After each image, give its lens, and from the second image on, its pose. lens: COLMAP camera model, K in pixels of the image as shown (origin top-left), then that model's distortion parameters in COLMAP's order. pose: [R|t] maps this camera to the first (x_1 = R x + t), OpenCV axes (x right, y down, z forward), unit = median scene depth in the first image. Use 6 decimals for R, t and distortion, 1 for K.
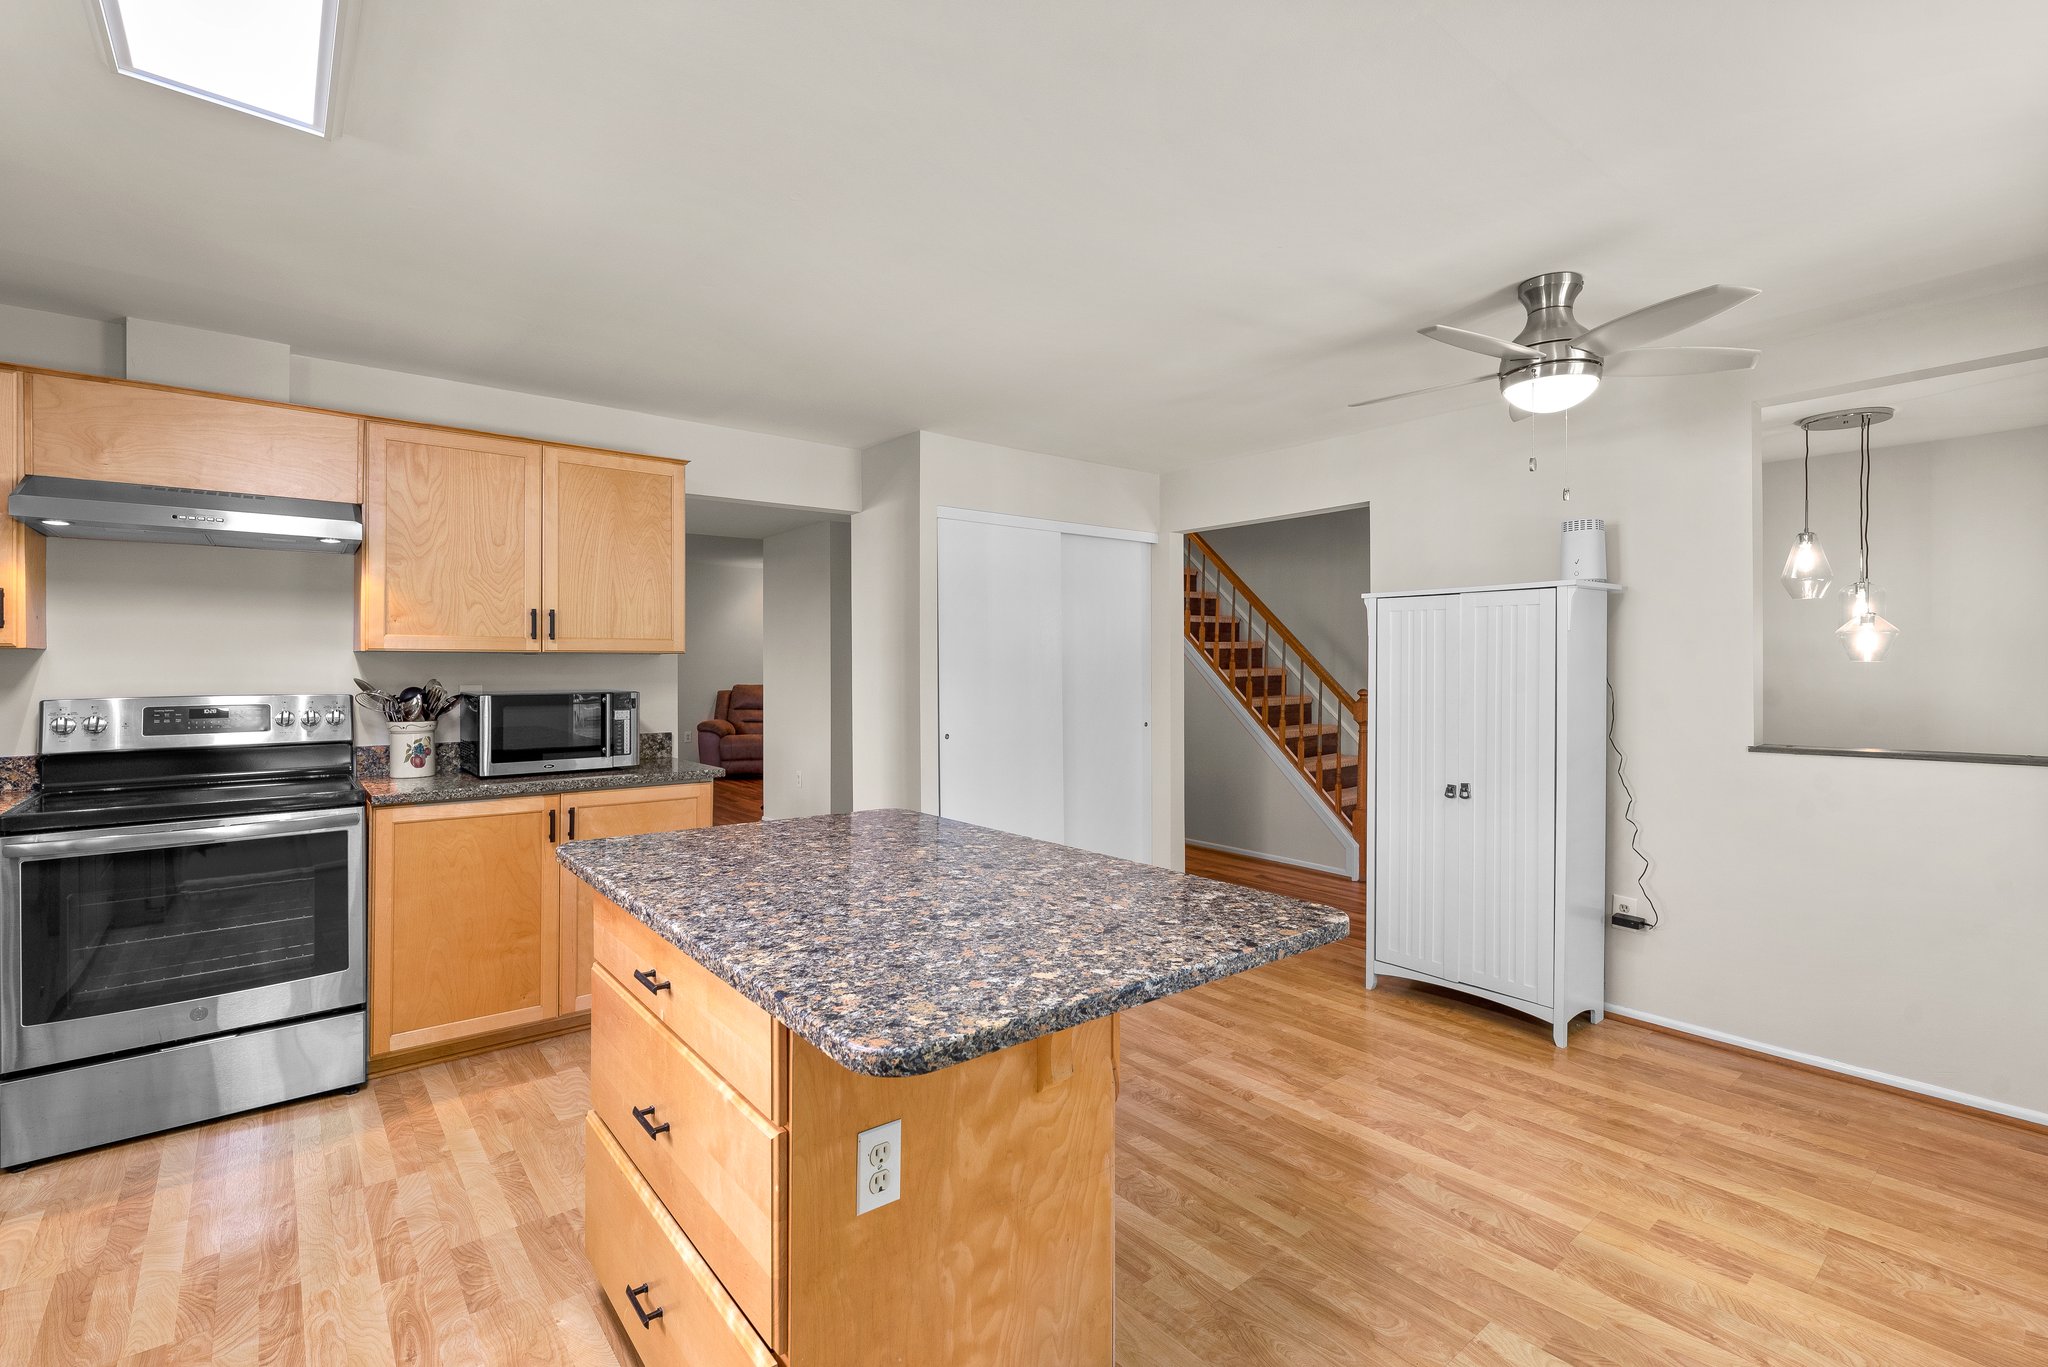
lens RADIAL K [[936.1, 0, 1027.7], [0, 936.1, 653.2], [0, 0, 1]] dist [0.000989, 0.000049]
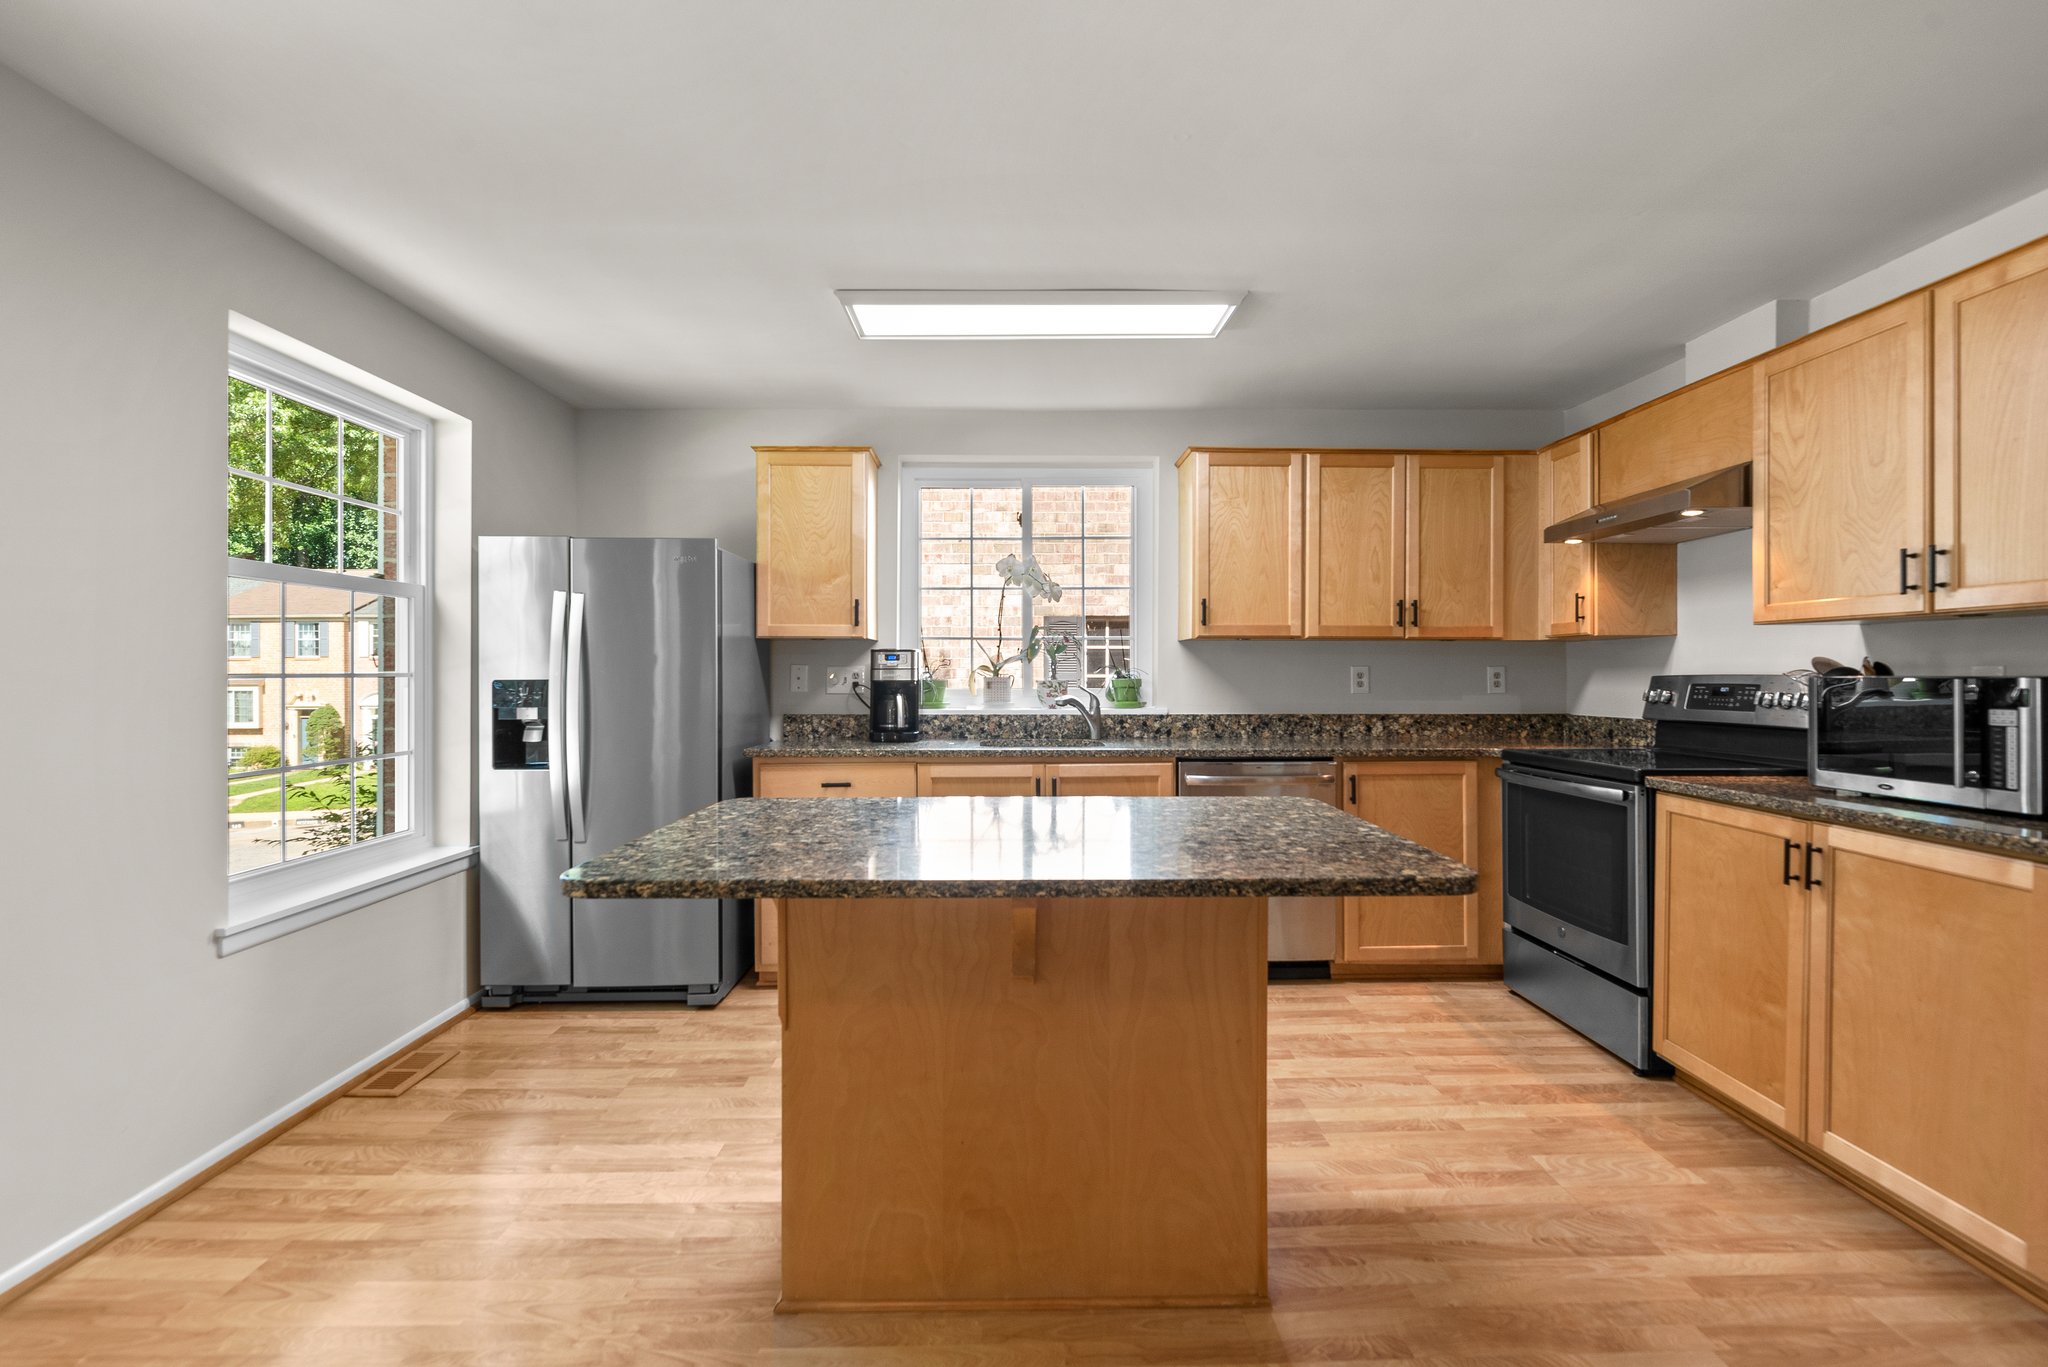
lens RADIAL K [[939.8, 0, 1022.1], [0, 939.8, 675.4], [0, 0, 1]] dist [-0.002019, -0.000212]
pose [[-0.625222, -0.001037, -0.780447, 0.403497], [0.006506, 0.999957, -0.006541, 0.045044], [0.780420, -0.009167, -0.625188, 0.989597]]
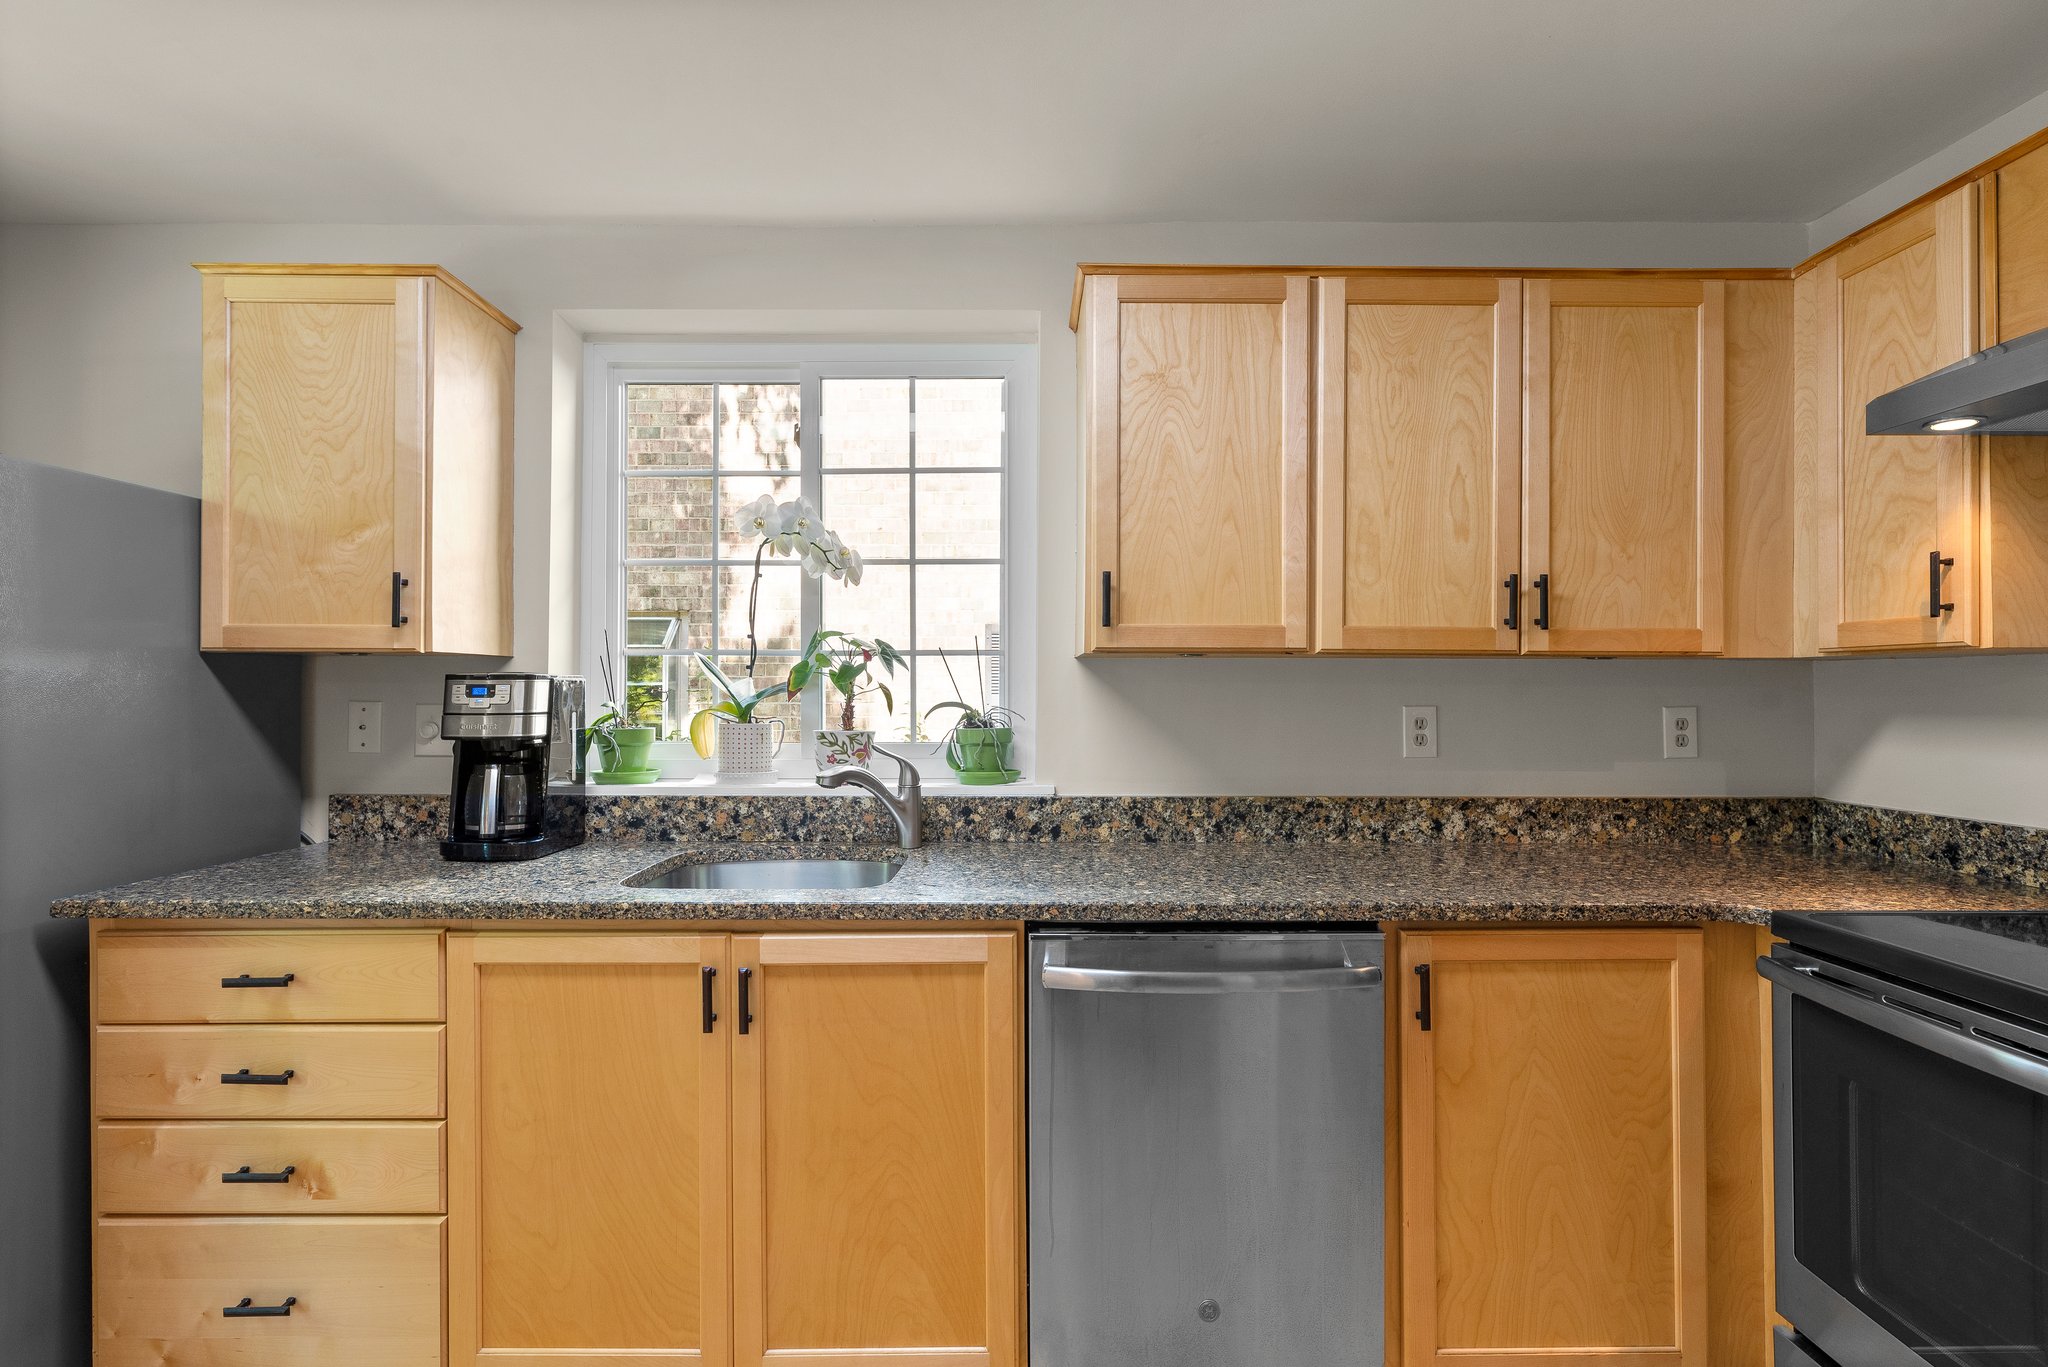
lens RADIAL K [[940.0, 0, 1024.0], [0, 940.0, 683.5], [0, 0, 1]] dist [0.002076, -0.000266]
pose [[-0.633882, -0.007206, -0.773396, -0.203393], [0.004528, 0.999905, -0.013028, 0.017202], [0.773417, -0.011760, -0.633789, 0.747638]]
